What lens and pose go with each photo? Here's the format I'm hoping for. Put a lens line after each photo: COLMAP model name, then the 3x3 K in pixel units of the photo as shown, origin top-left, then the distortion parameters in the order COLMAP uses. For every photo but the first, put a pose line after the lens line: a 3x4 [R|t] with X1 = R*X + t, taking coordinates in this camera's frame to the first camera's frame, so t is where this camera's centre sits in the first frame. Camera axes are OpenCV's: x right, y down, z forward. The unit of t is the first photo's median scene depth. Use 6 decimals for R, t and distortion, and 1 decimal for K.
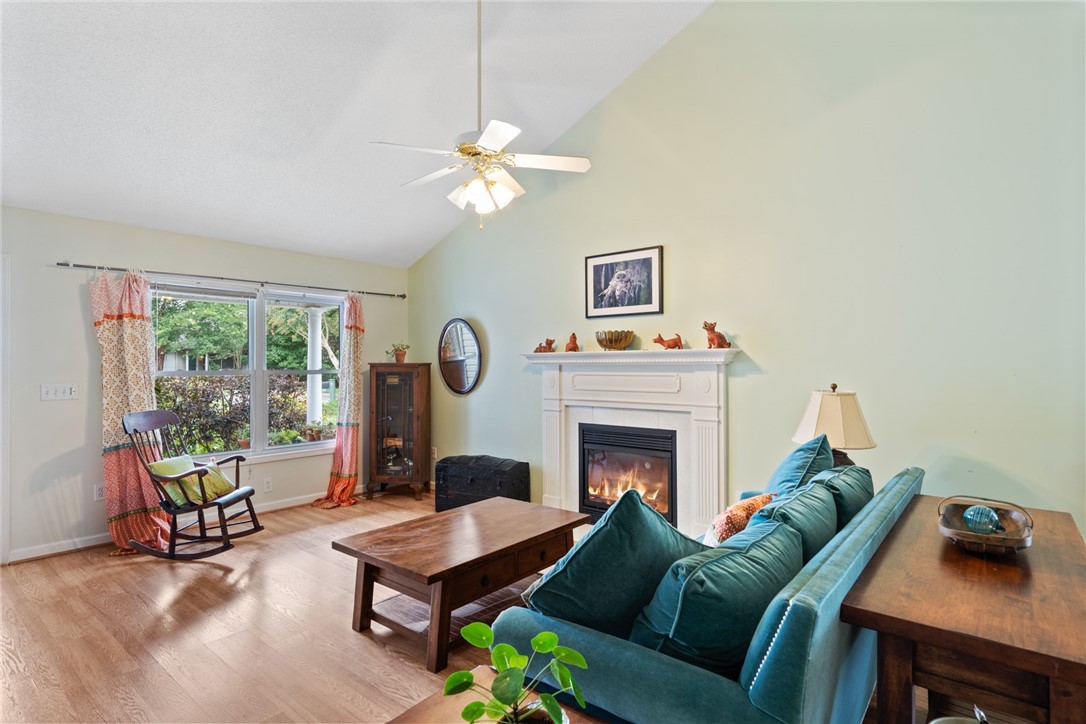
lens RADIAL K [[554.3, 0, 543.2], [0, 554.3, 361.4], [0, 0, 1]] dist [0.000152, -0.000031]
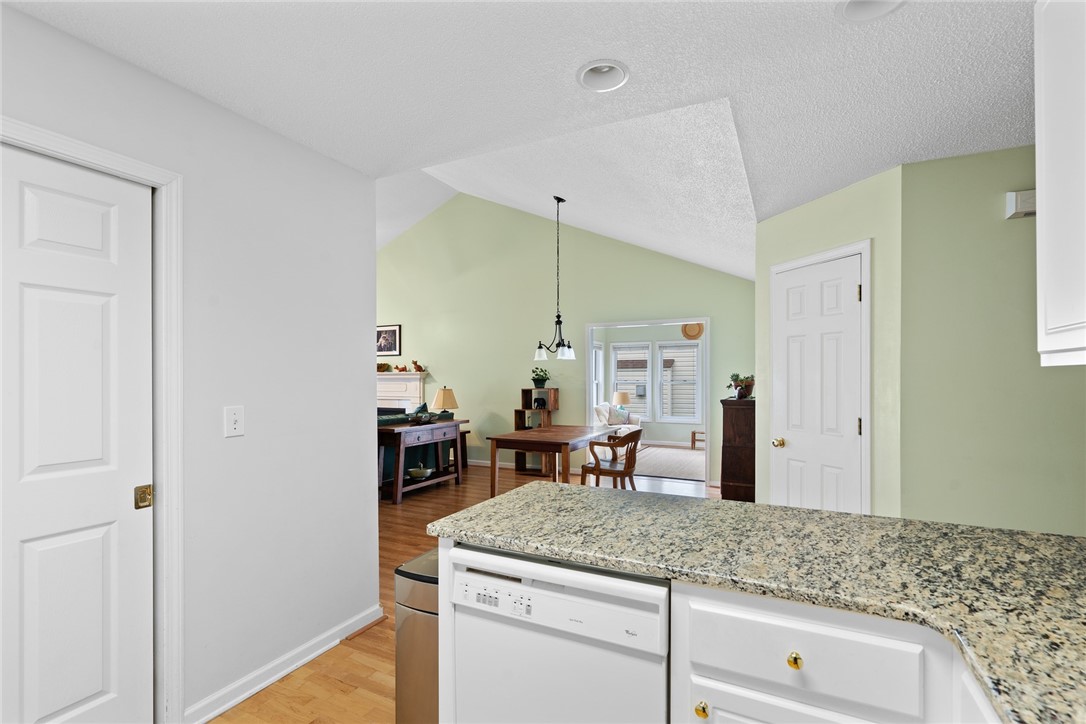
lens RADIAL K [[496.4, 0, 543.9], [0, 496.4, 368.0], [0, 0, 1]] dist [0.001771, -0.001032]
pose [[0.972890, 0.003825, 0.231235, 0.322729], [-0.000522, 0.999897, -0.014346, -0.009493], [-0.231266, 0.013836, 0.972792, -1.076893]]
